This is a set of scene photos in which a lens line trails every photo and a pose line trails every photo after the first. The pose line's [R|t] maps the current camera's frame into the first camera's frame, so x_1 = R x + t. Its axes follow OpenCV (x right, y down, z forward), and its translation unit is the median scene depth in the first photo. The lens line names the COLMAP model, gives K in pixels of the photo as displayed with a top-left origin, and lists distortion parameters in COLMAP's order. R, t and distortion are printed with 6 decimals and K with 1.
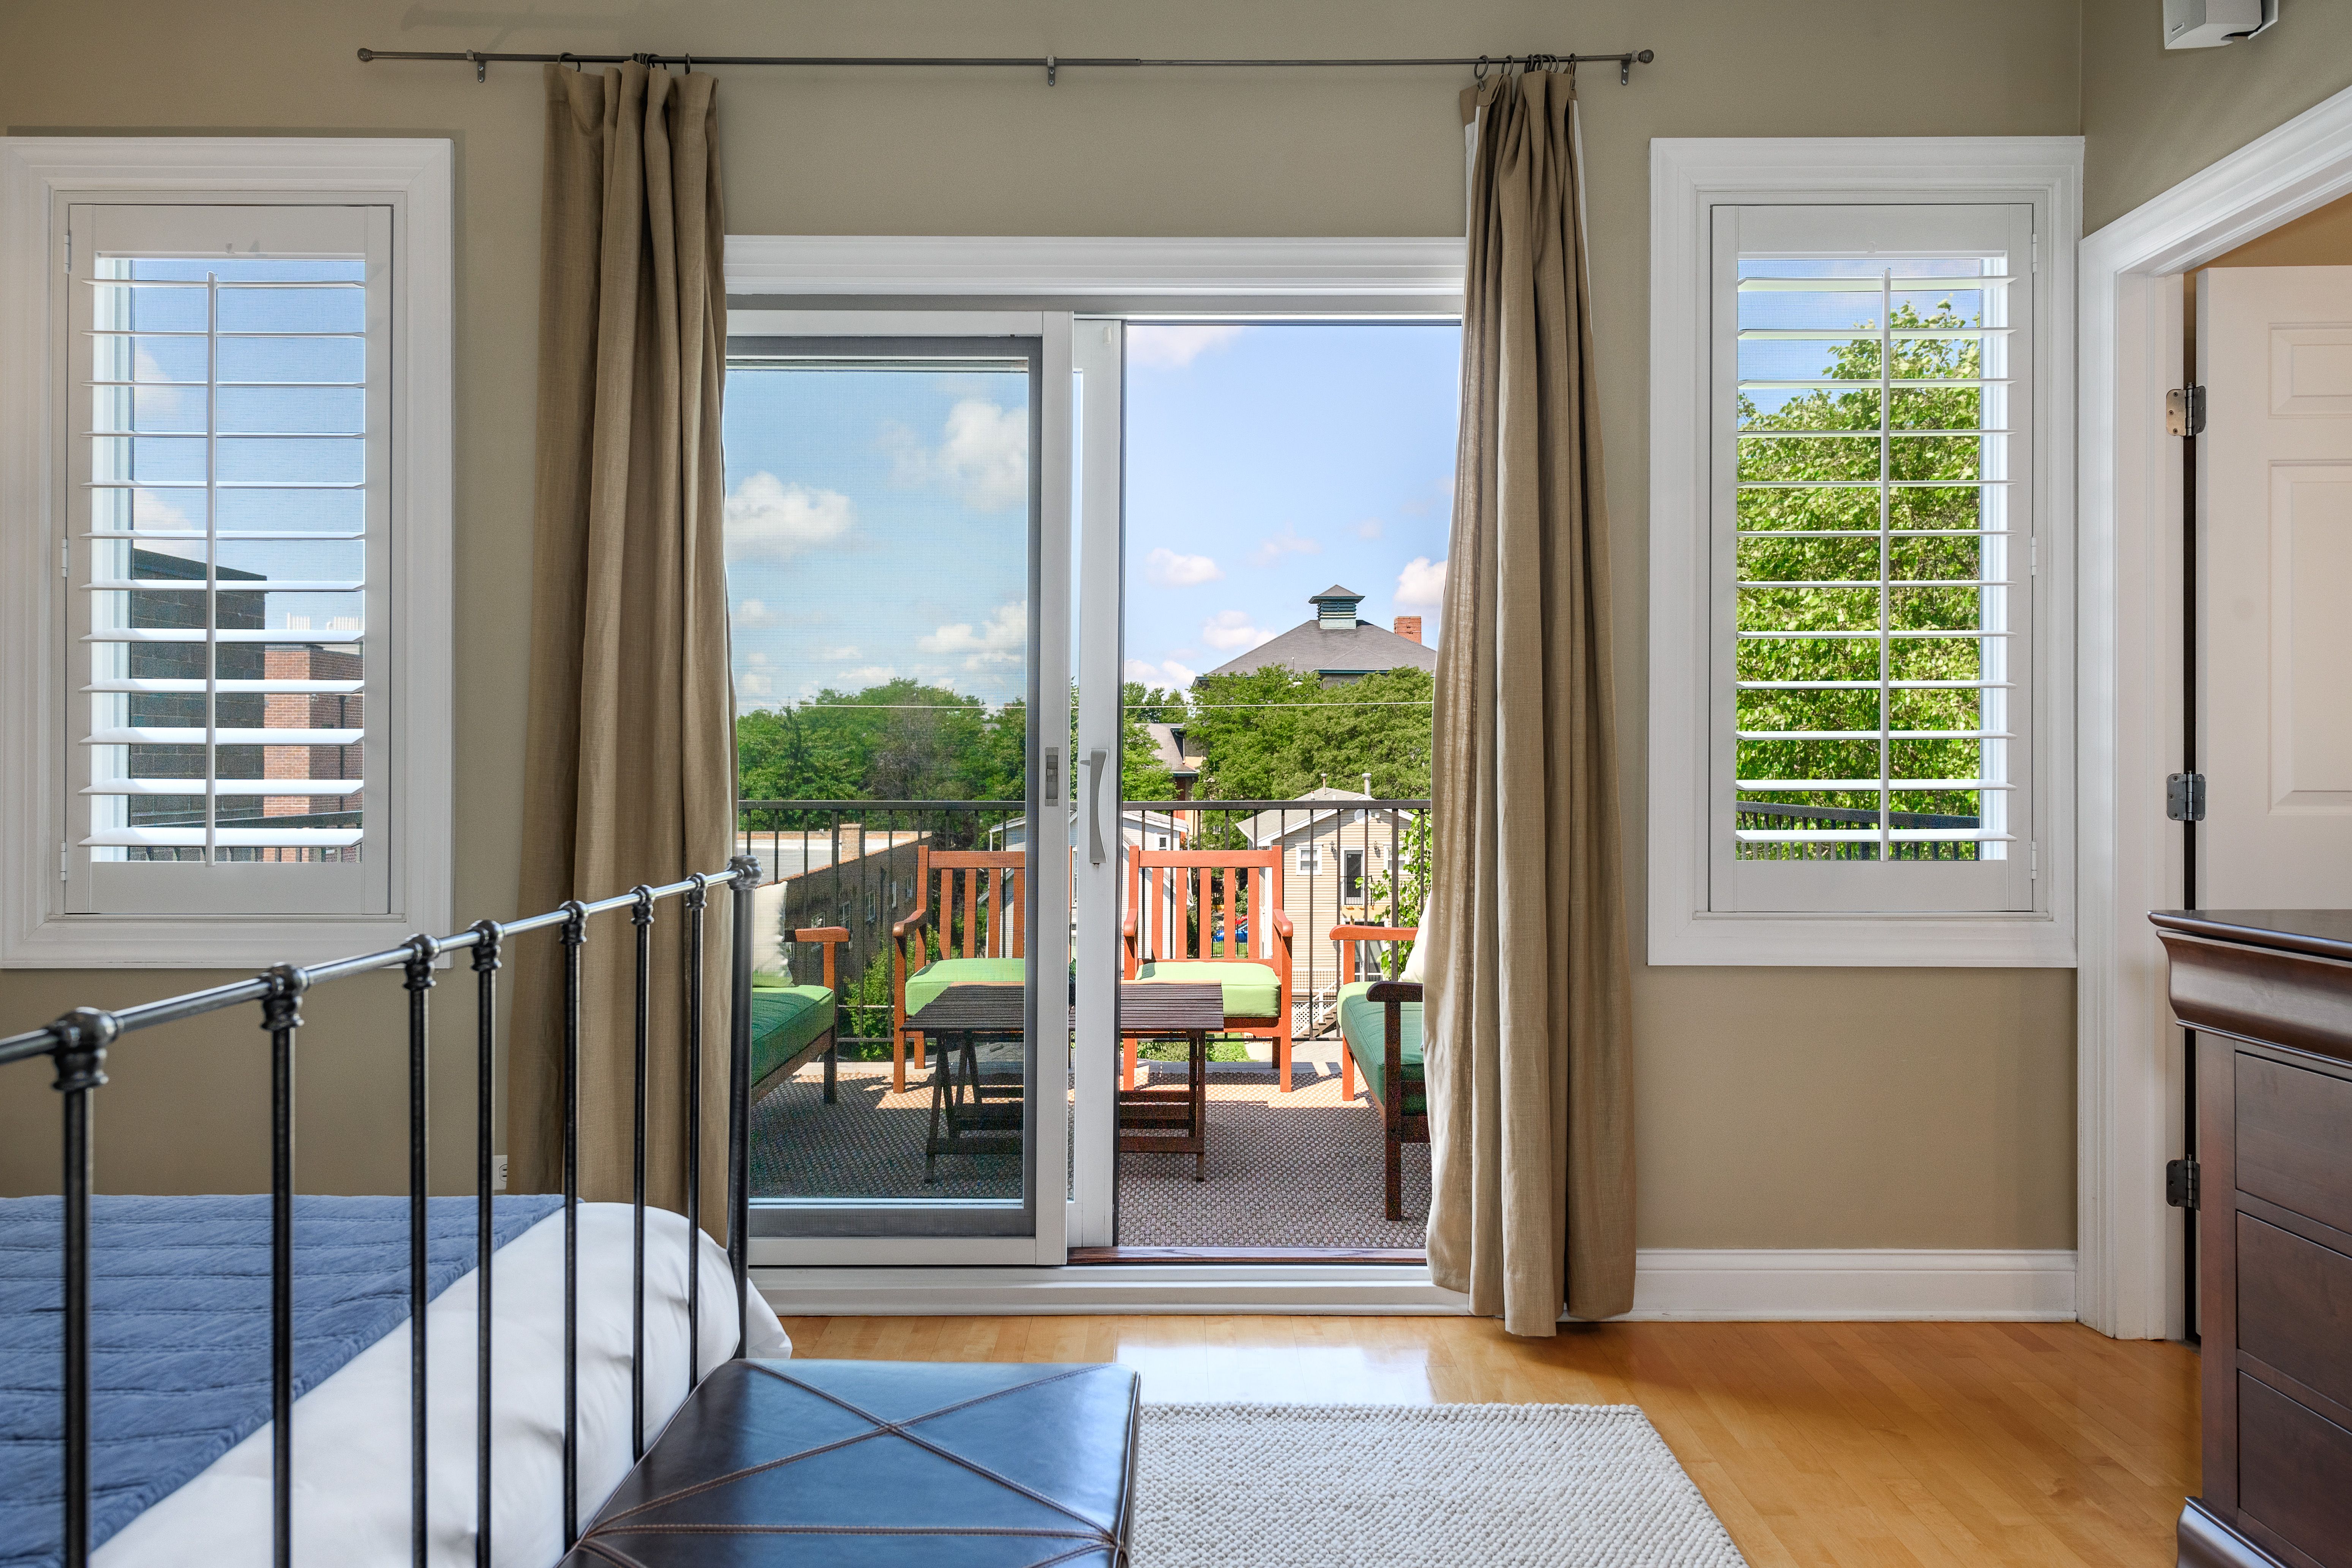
lens RADIAL K [[1563.1, 0, 1158.4], [0, 1563.1, 748.1], [0, 0, 1]] dist [0.017512, -0.008457]
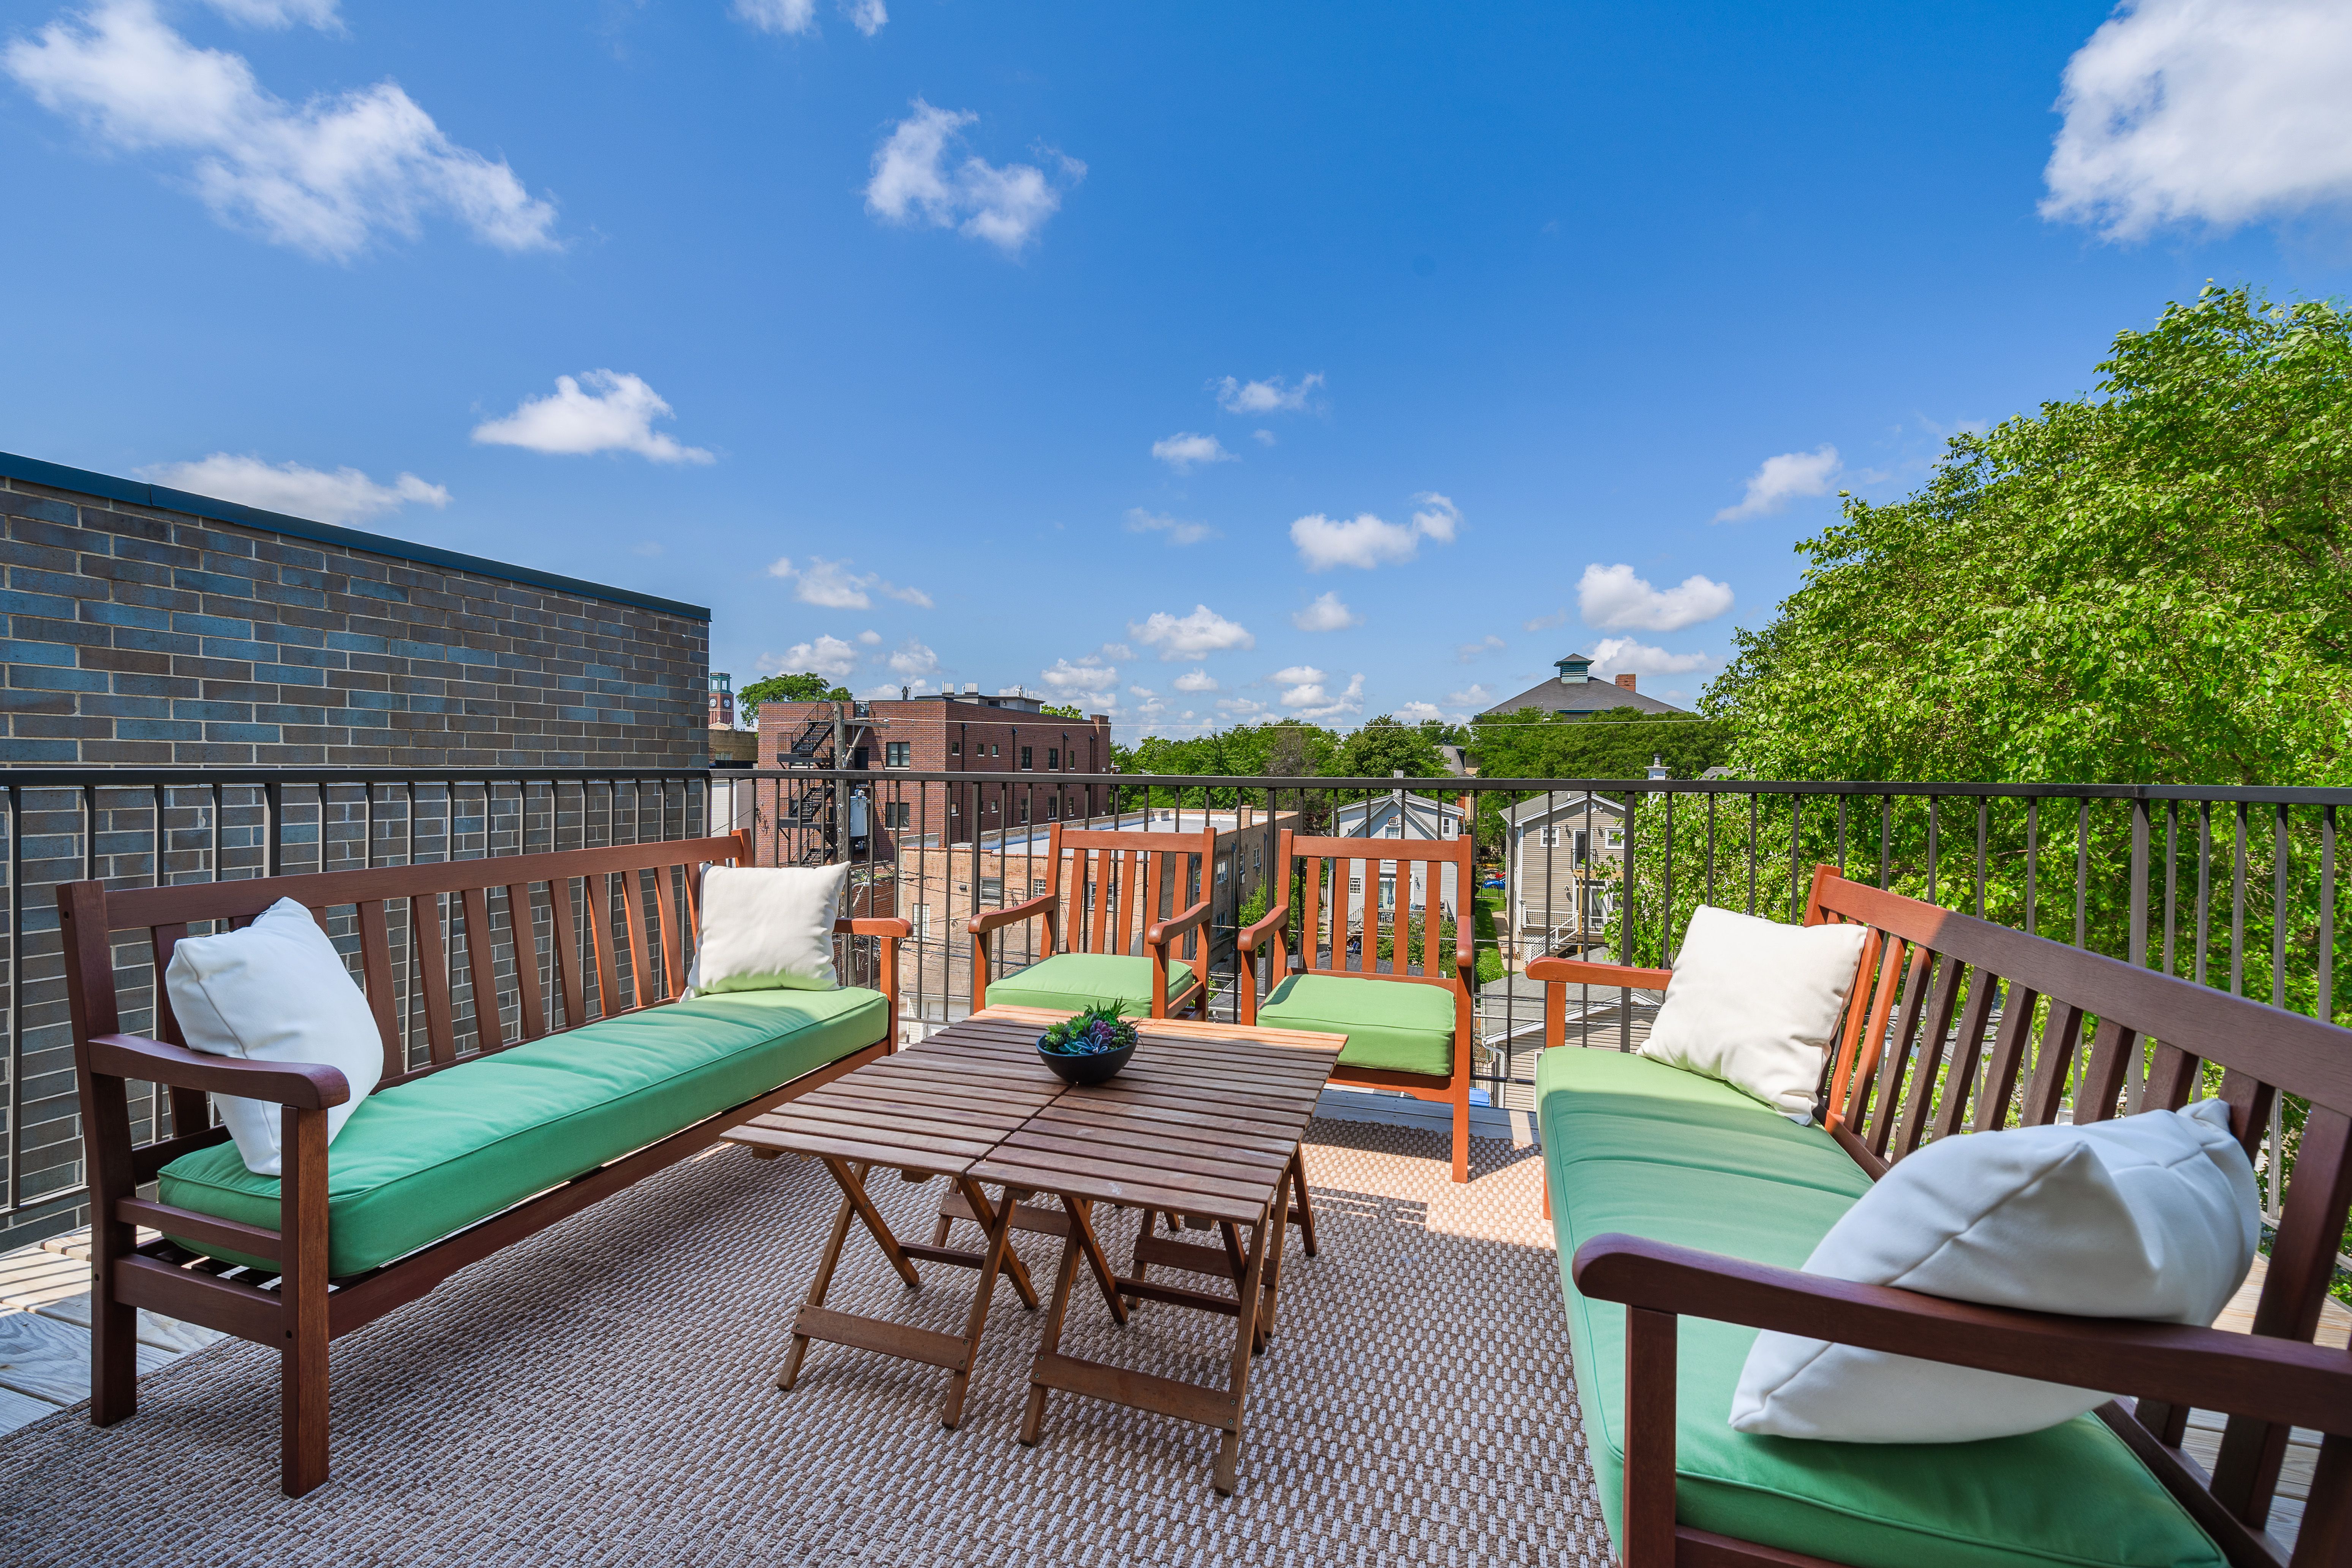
lens RADIAL K [[940.1, 0, 1181.4], [0, 940.1, 784.8], [0, 0, 1]] dist [0.000202, 0.000032]
pose [[0.960836, 0.015802, -0.276667, 0.134222], [-0.009025, 0.999628, 0.025751, 0.051200], [0.276971, -0.022246, 0.960621, 0.988328]]
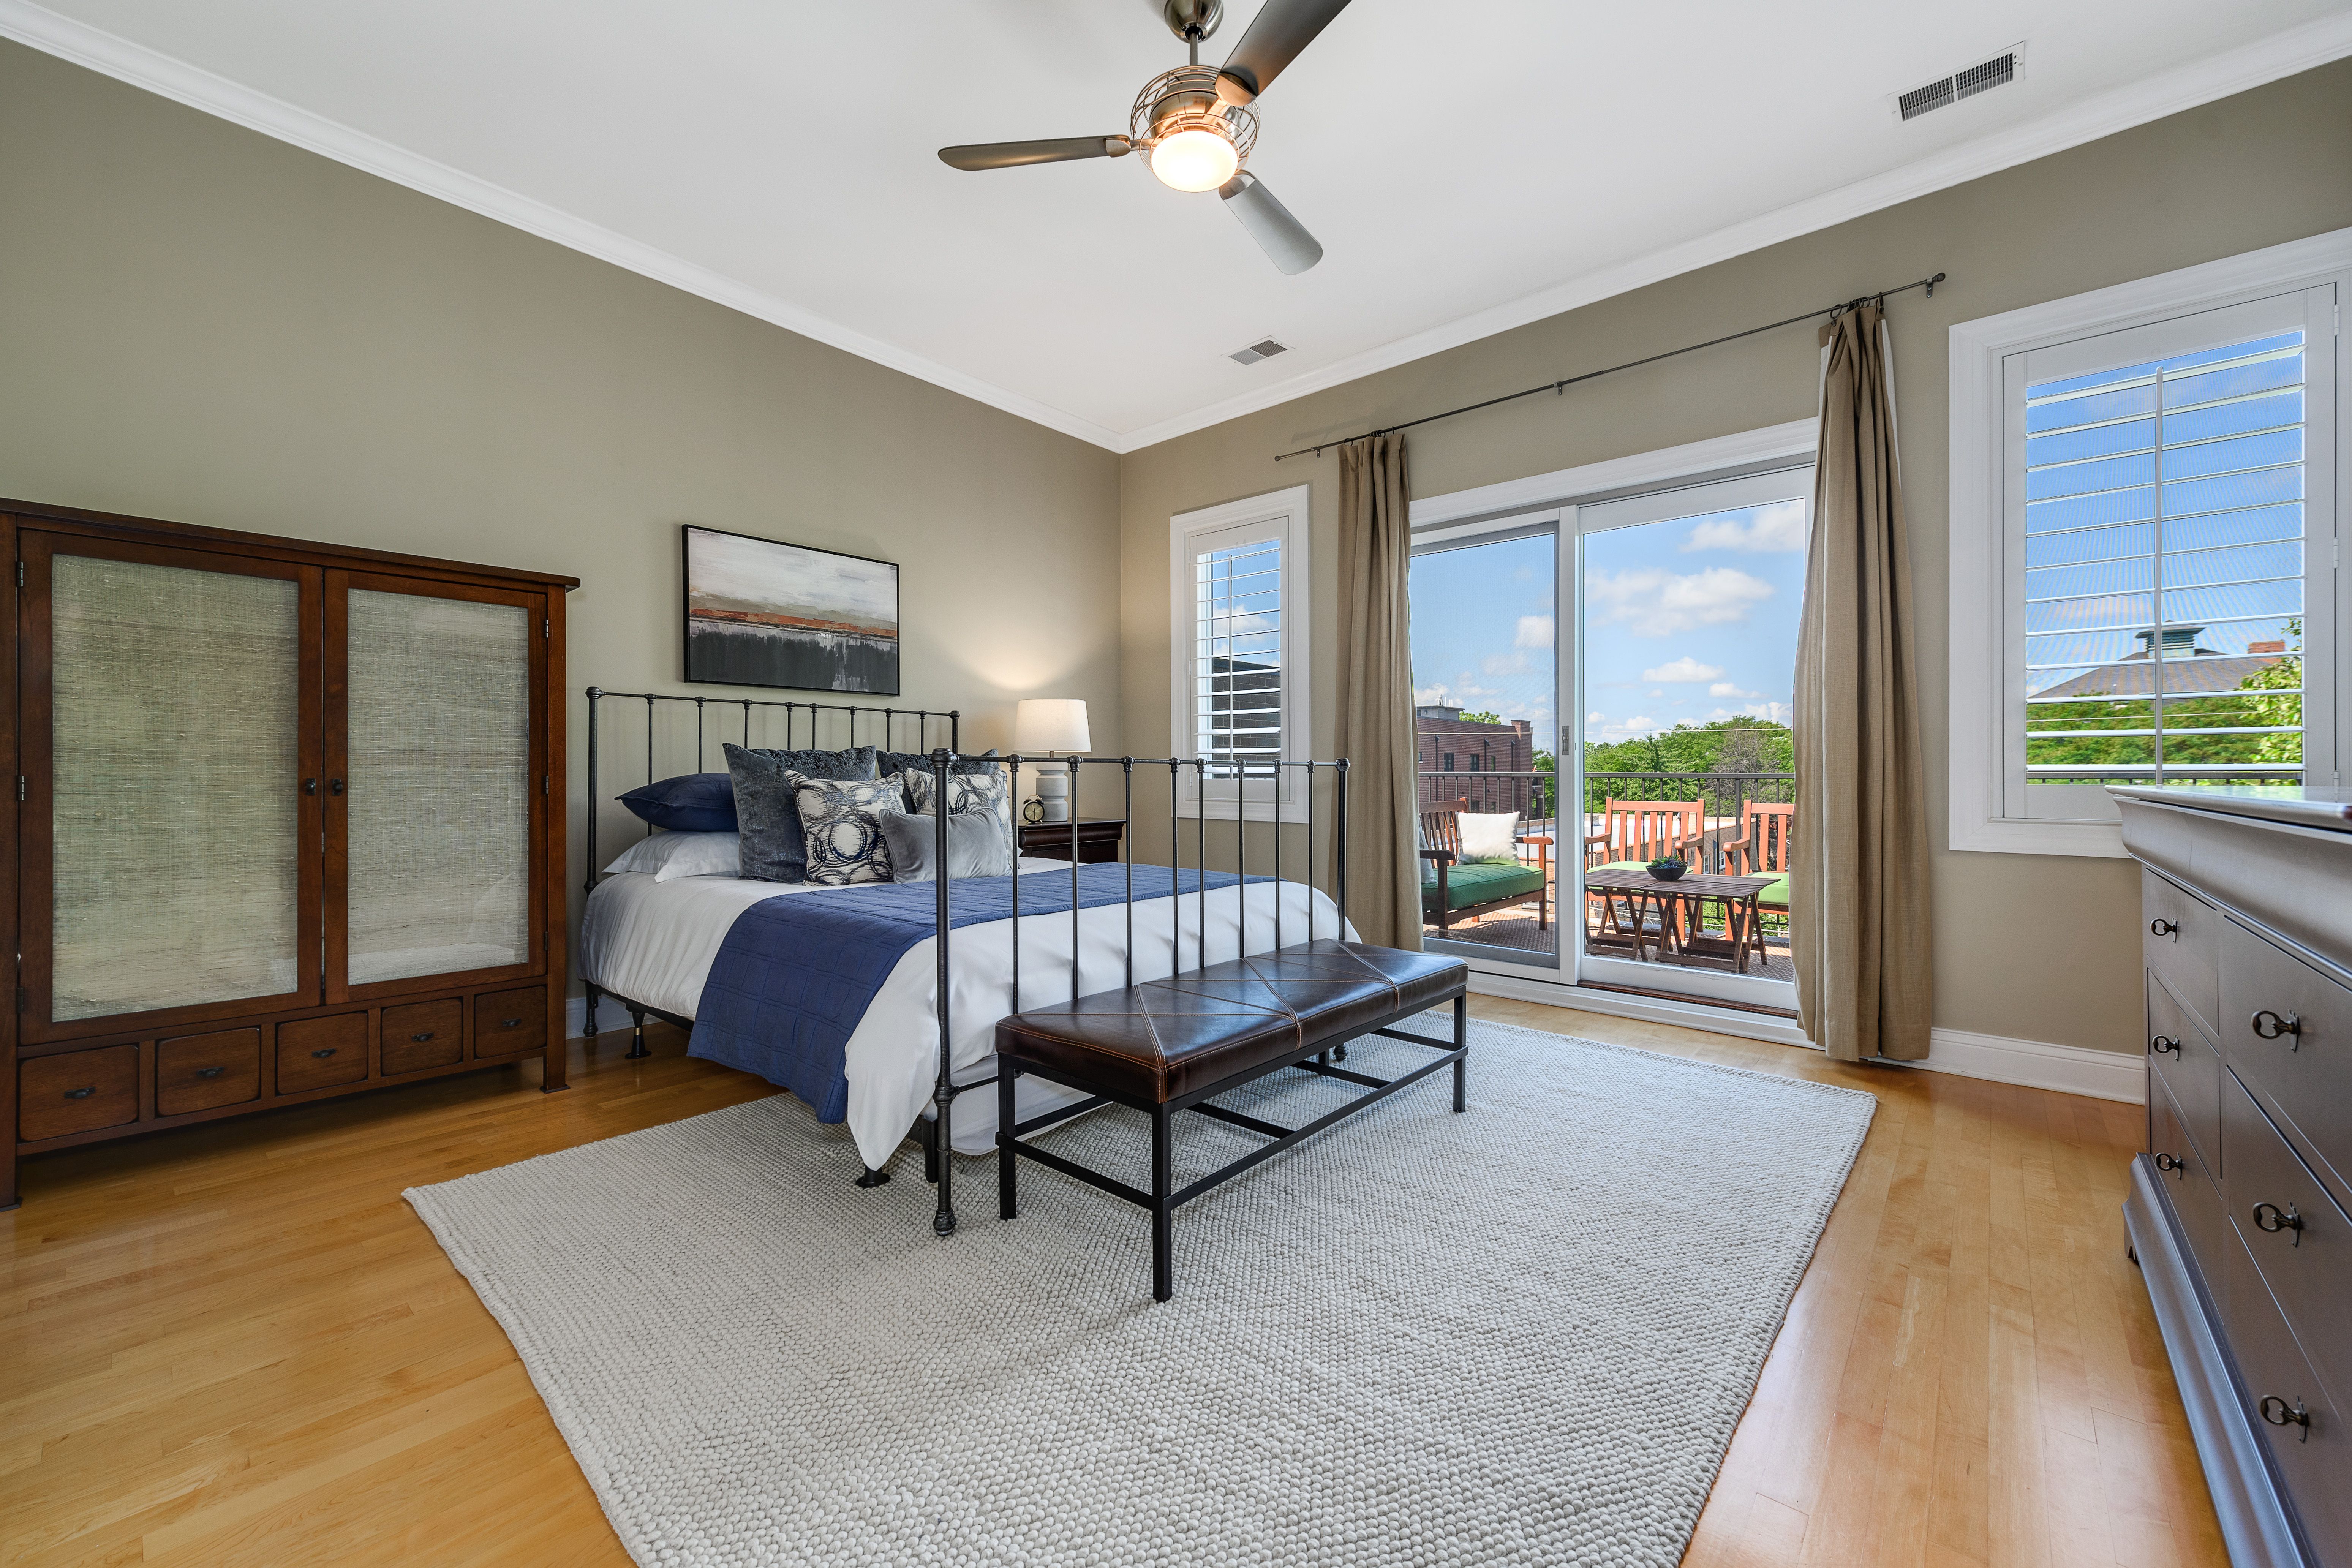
lens RADIAL K [[913.7, 0, 1177.9], [0, 913.7, 770.4], [0, 0, 1]] dist [0.007429, 0.000371]
pose [[0.753205, 0.000782, -0.657786, 0.320641], [0.003380, 0.999981, 0.005058, 0.048861], [0.657777, -0.006033, 0.753188, -0.201113]]
